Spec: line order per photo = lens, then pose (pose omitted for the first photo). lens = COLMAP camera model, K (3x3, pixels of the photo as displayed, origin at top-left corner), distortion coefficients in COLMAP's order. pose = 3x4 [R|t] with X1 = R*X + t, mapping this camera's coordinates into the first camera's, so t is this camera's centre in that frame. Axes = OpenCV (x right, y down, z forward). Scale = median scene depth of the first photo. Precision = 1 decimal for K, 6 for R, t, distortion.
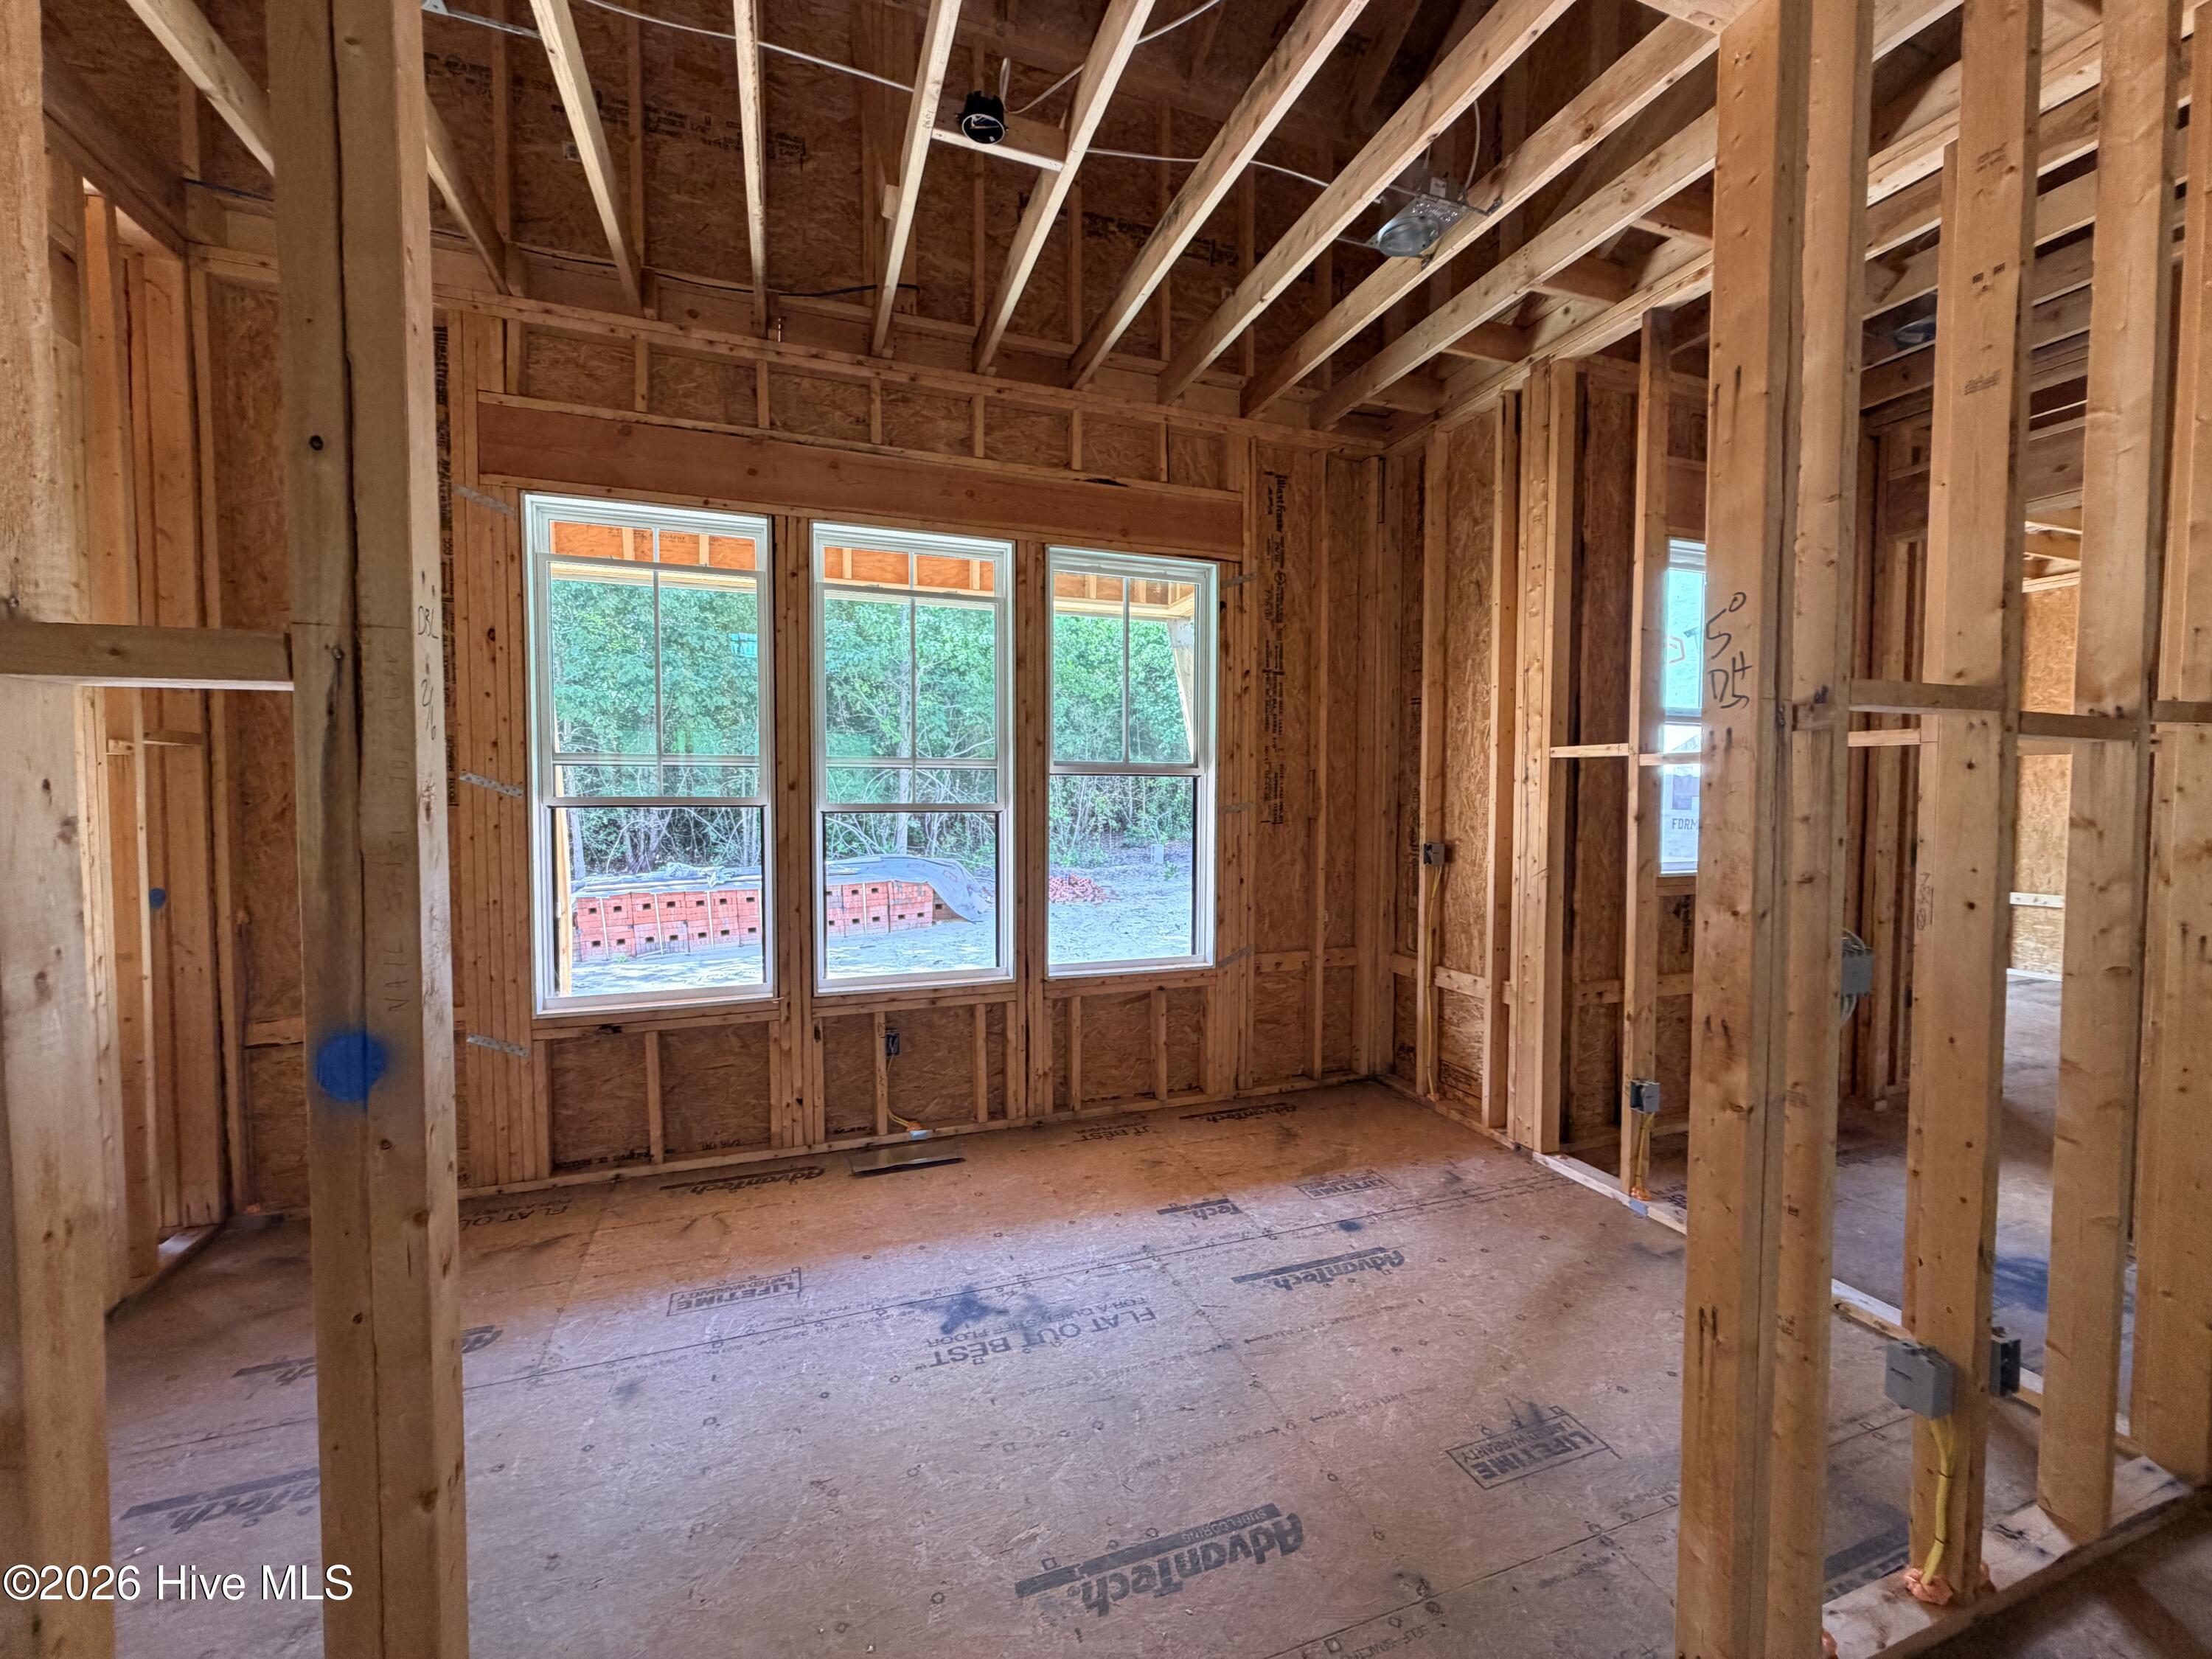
lens RADIAL K [[883.4, 0, 1103.2], [0, 883.4, 831.3], [0, 0, 1]] dist [-0.000590, 0.000540]
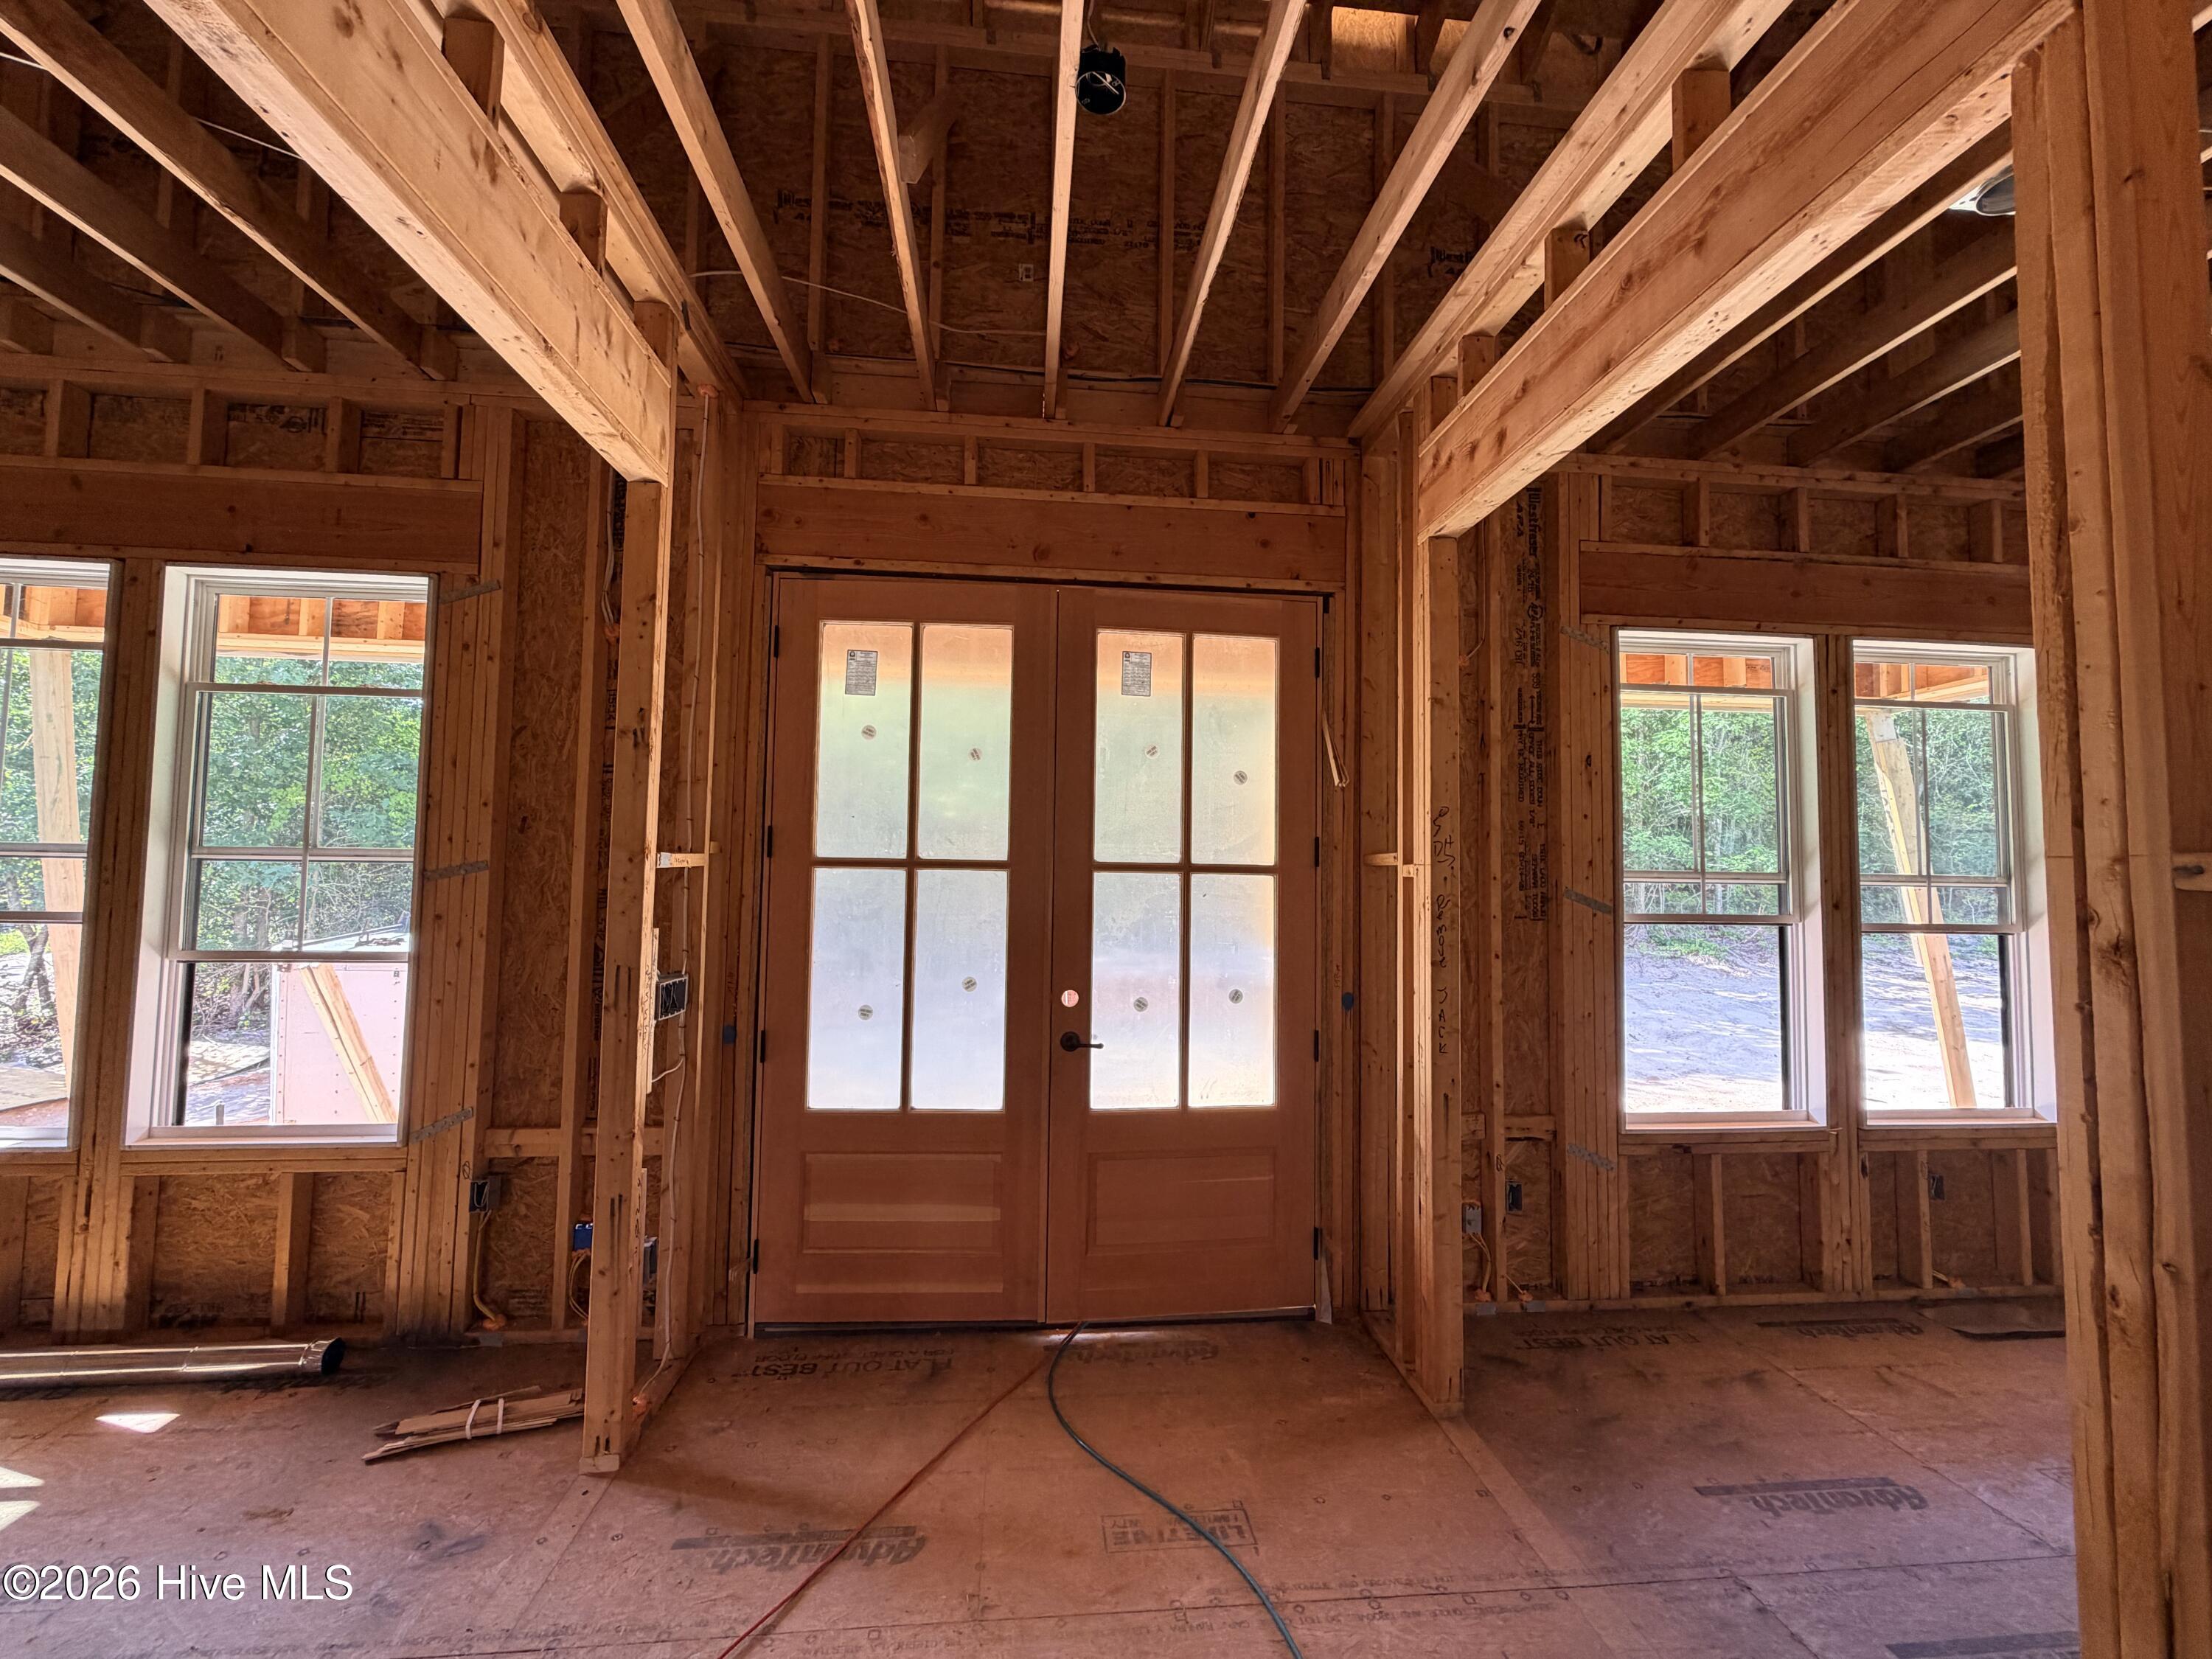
lens RADIAL K [[883.4, 0, 1093.2], [0, 883.4, 833.1], [0, 0, 1]] dist [-0.000590, 0.000540]
pose [[0.967629, -0.002182, -0.252367, -0.882074], [-0.022584, 0.995203, -0.095193, -0.018515], [0.251364, 0.097811, 0.962938, -0.145756]]
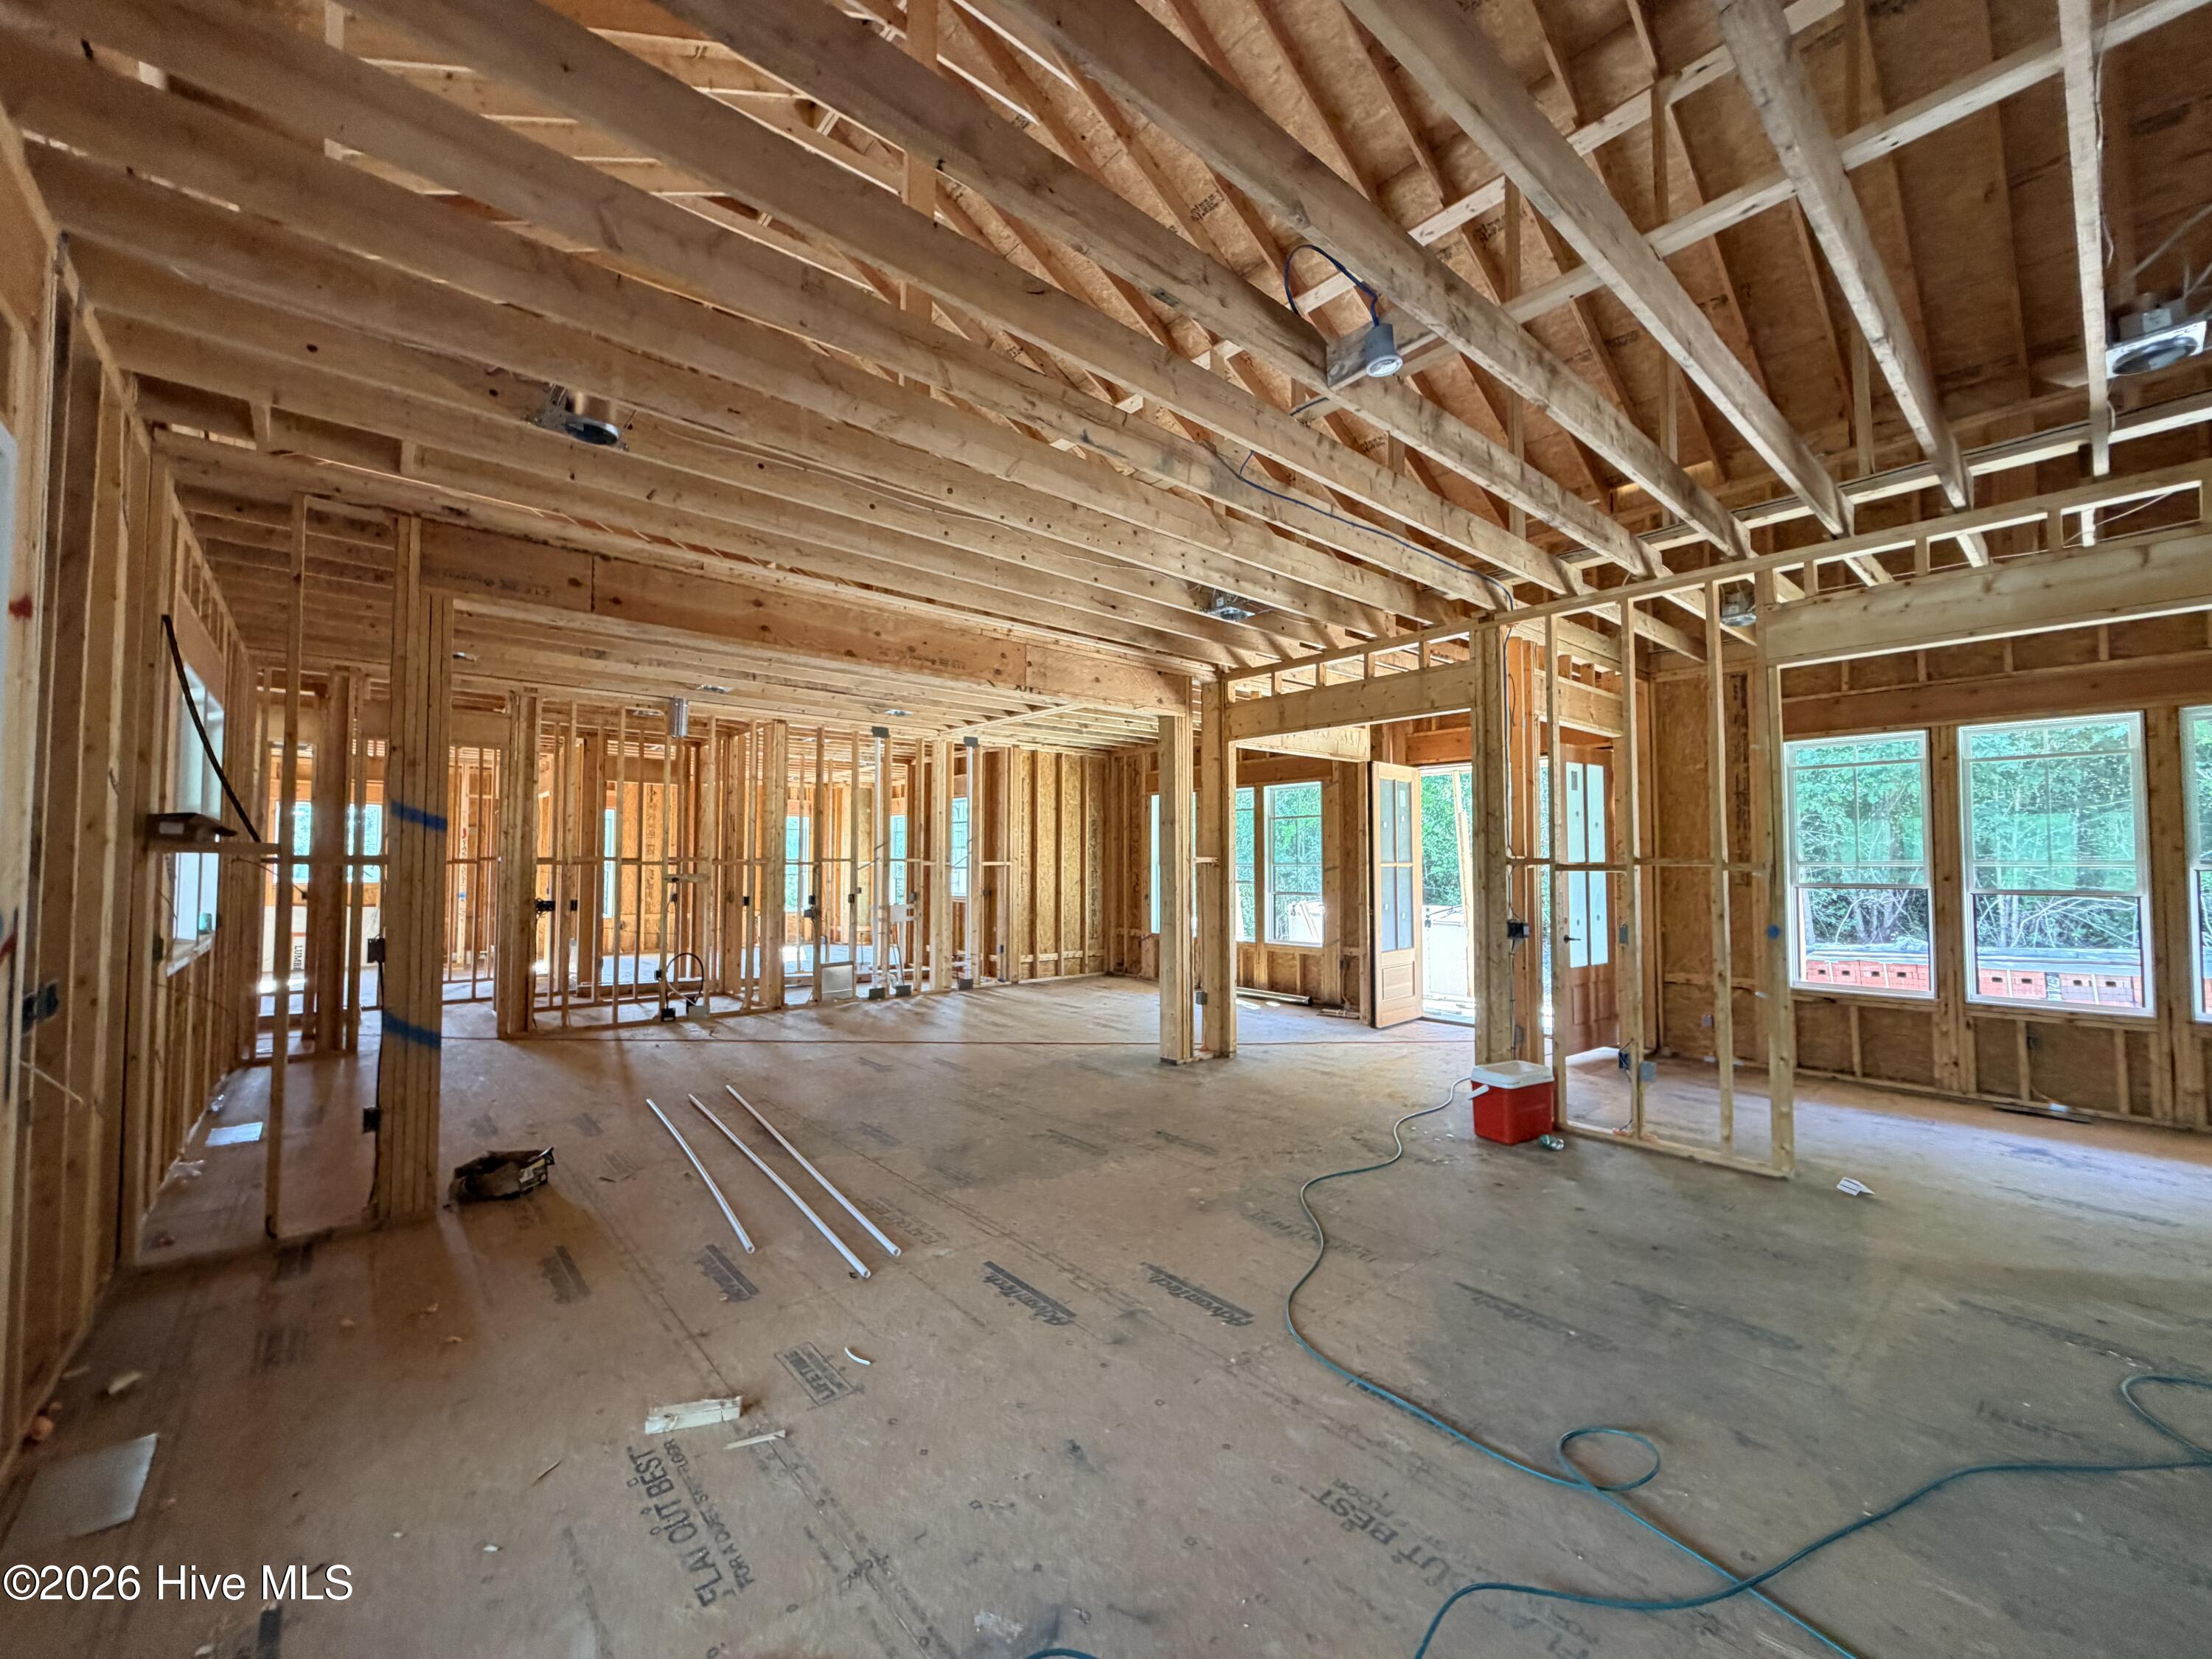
lens RADIAL K [[883.4, 0, 1105.3], [0, 883.4, 834.4], [0, 0, 1]] dist [-0.000590, 0.000540]
pose [[0.356510, -0.035793, -0.933606, 0.674398], [-0.039009, 0.997824, -0.053151, 0.019677], [0.933477, 0.055367, 0.354338, -1.150918]]
